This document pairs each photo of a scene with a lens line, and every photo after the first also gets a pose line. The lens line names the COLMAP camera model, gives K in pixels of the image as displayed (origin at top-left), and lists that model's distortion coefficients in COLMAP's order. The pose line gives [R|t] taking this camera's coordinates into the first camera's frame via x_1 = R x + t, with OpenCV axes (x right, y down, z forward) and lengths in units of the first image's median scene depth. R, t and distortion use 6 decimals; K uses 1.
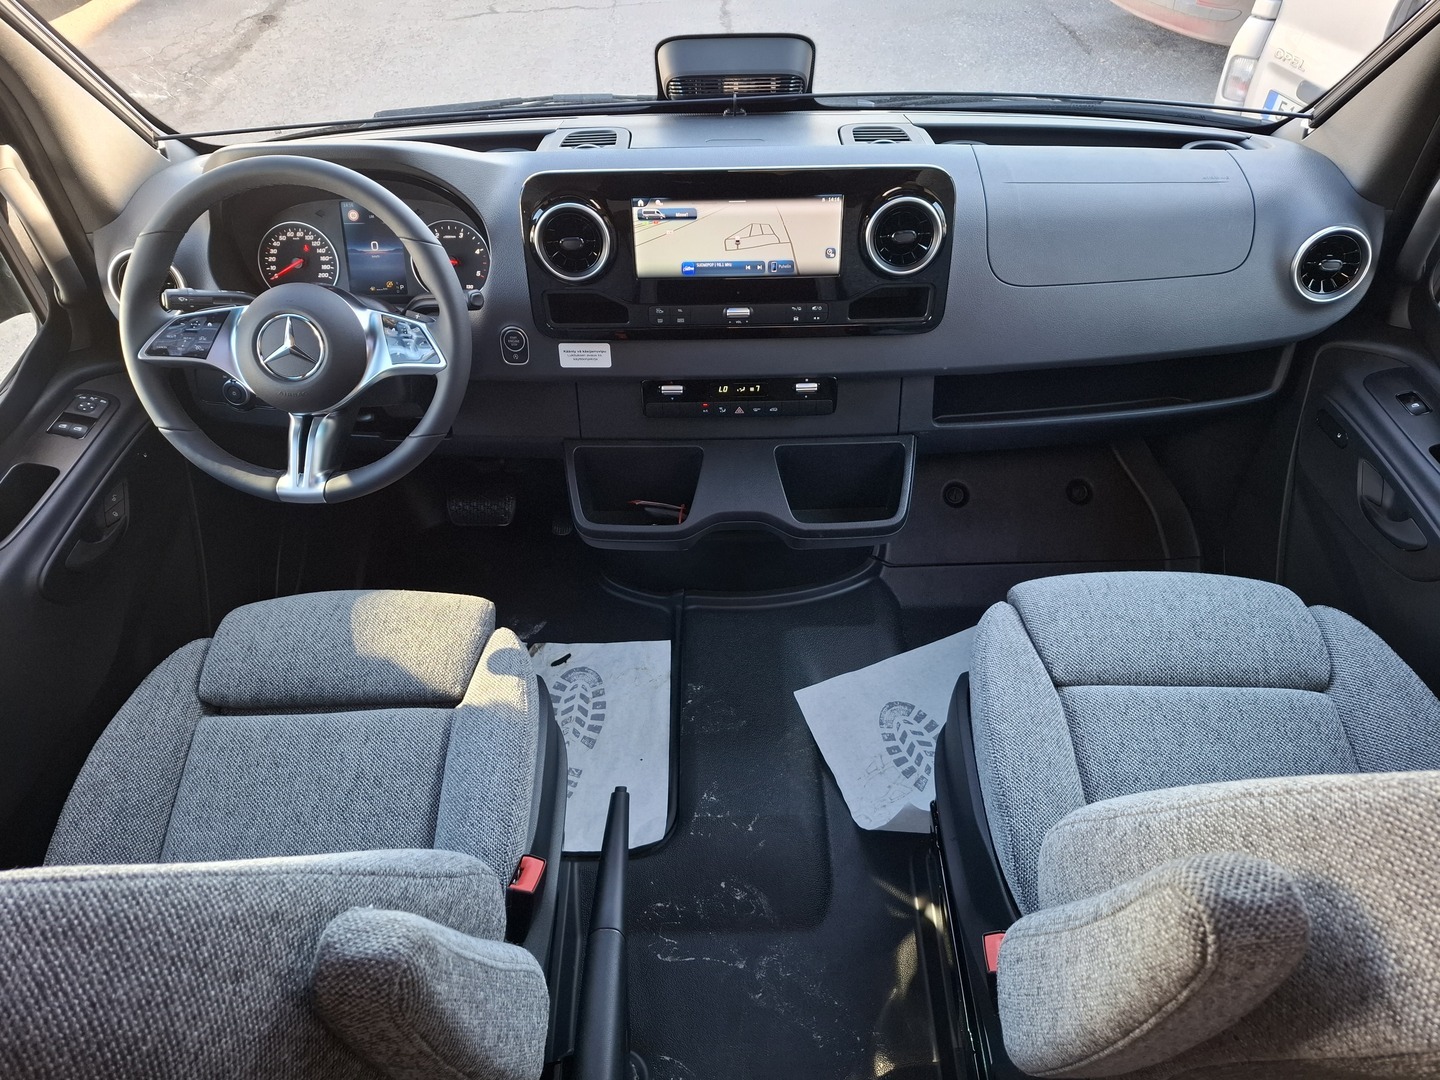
lens RADIAL K [[953.7, 0, 720.0], [0, 953.7, 540.0], [0, 0, 1]] dist [0.004865, 0.000627]
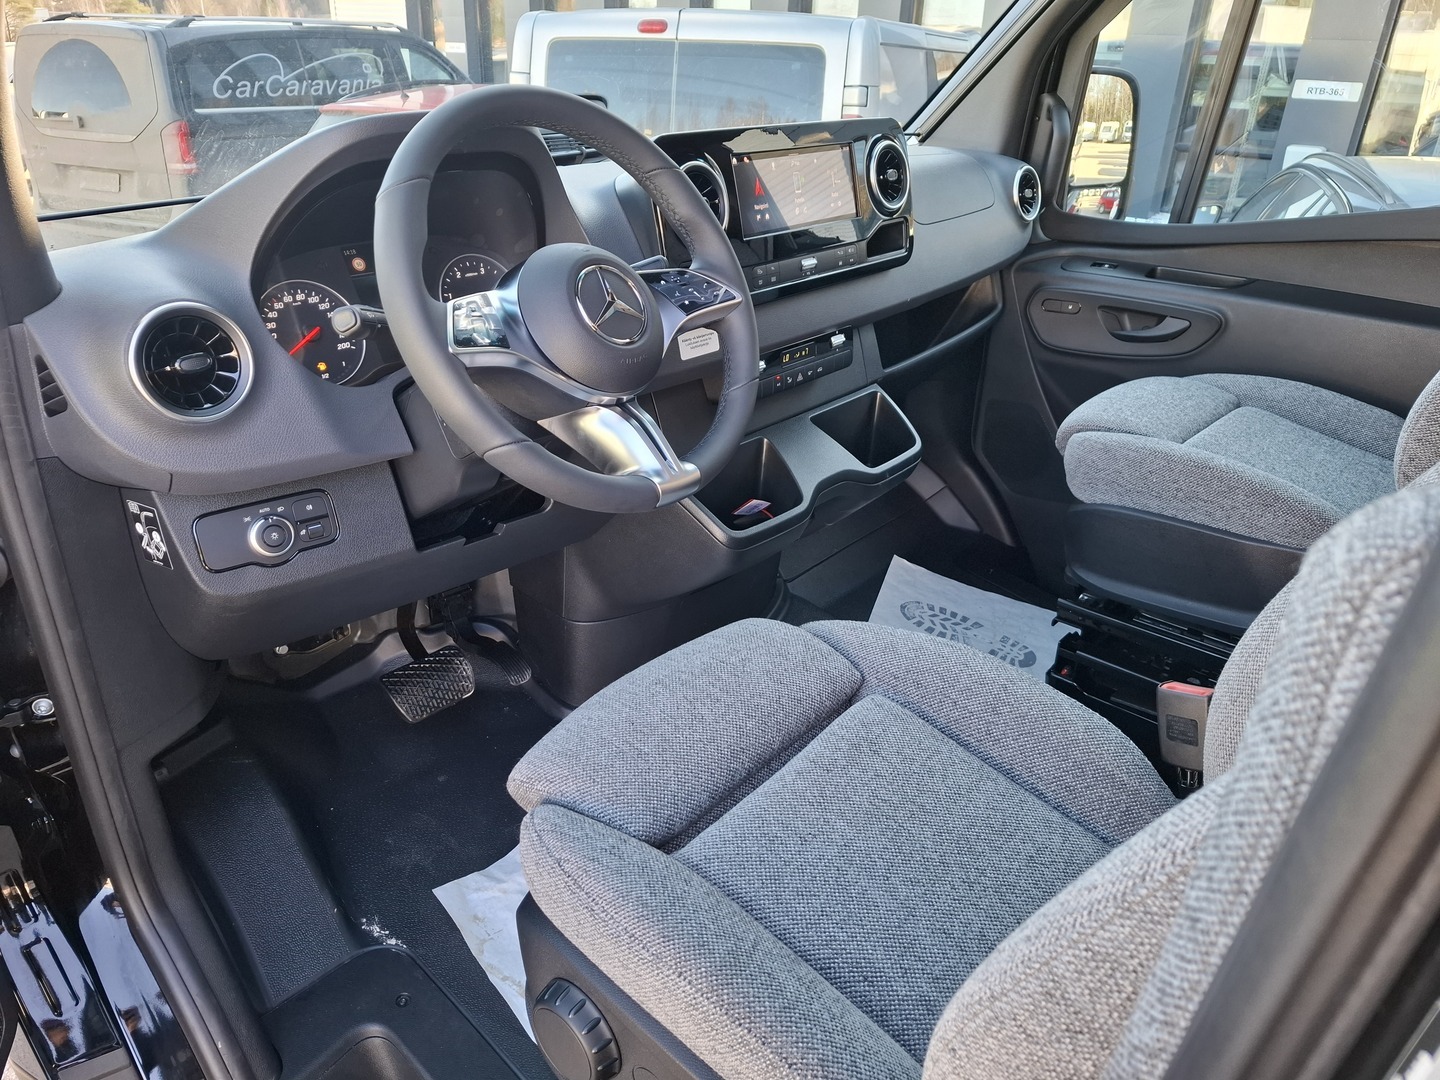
lens RADIAL K [[953.7, 0, 720.0], [0, 953.7, 540.0], [0, 0, 1]] dist [0.004865, 0.000627]
pose [[0.679496, -0.319525, 0.660445, -0.762785], [0.485072, 0.871018, -0.077664, 0.053252], [-0.550445, 0.373136, 0.746847, 0.348396]]
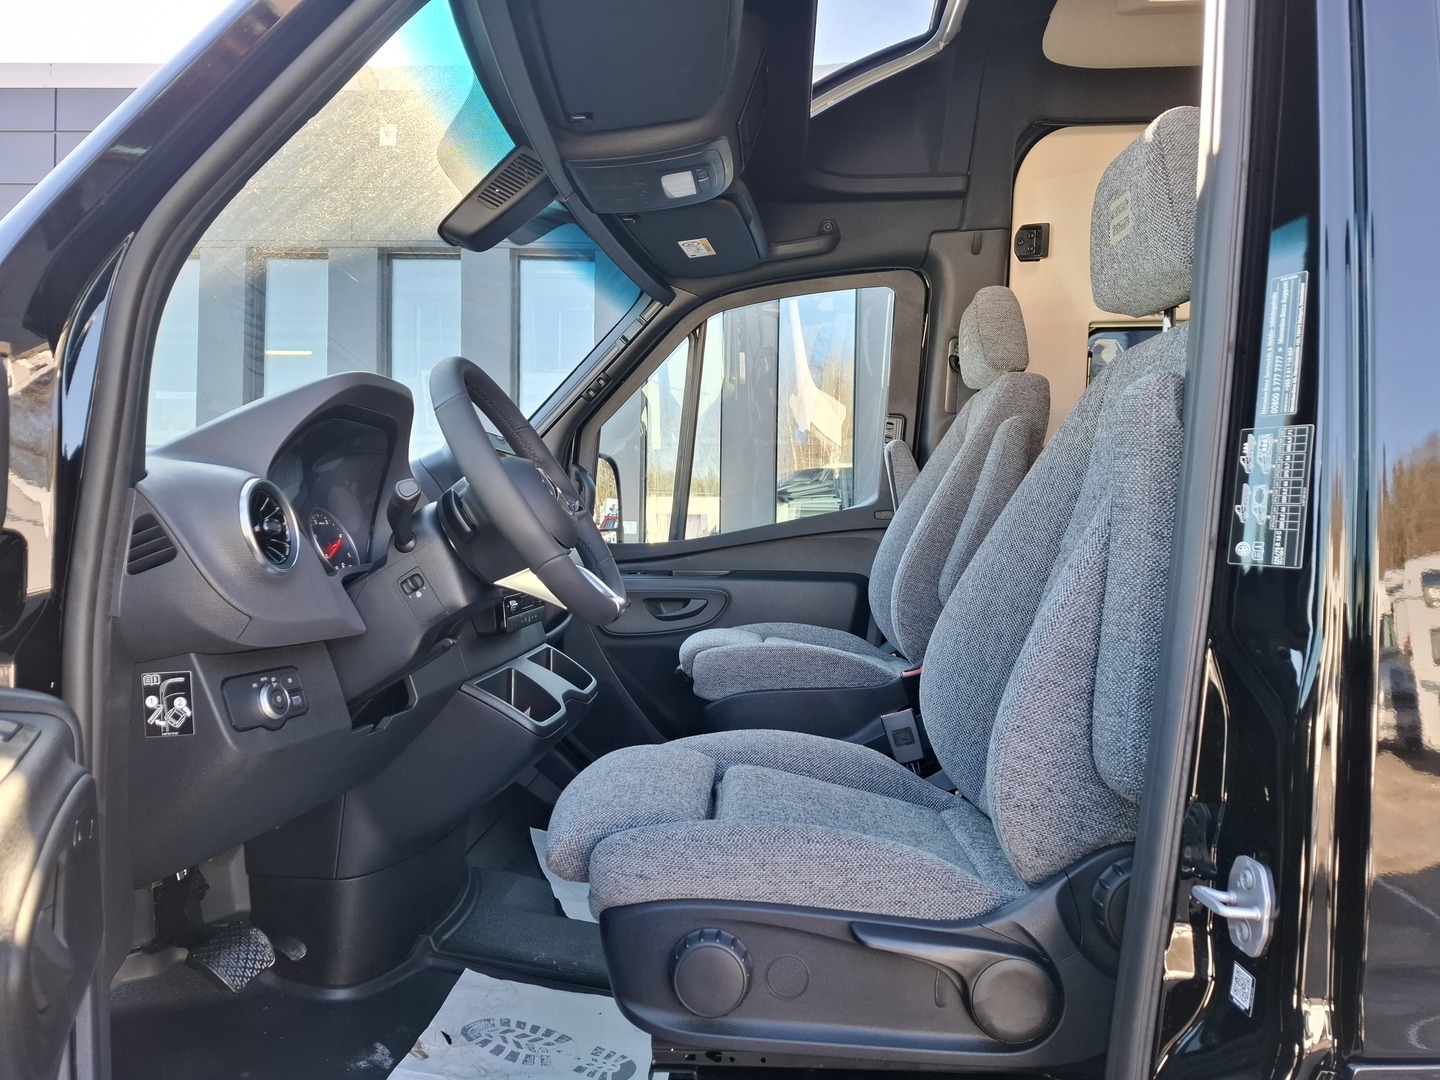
lens RADIAL K [[953.7, 0, 720.0], [0, 953.7, 540.0], [0, 0, 1]] dist [0.004865, 0.000627]
pose [[0.065062, -0.005349, 0.997867, -1.238440], [0.664207, 0.746514, -0.039305, 0.008456], [-0.744712, 0.665348, 0.052123, 0.647095]]
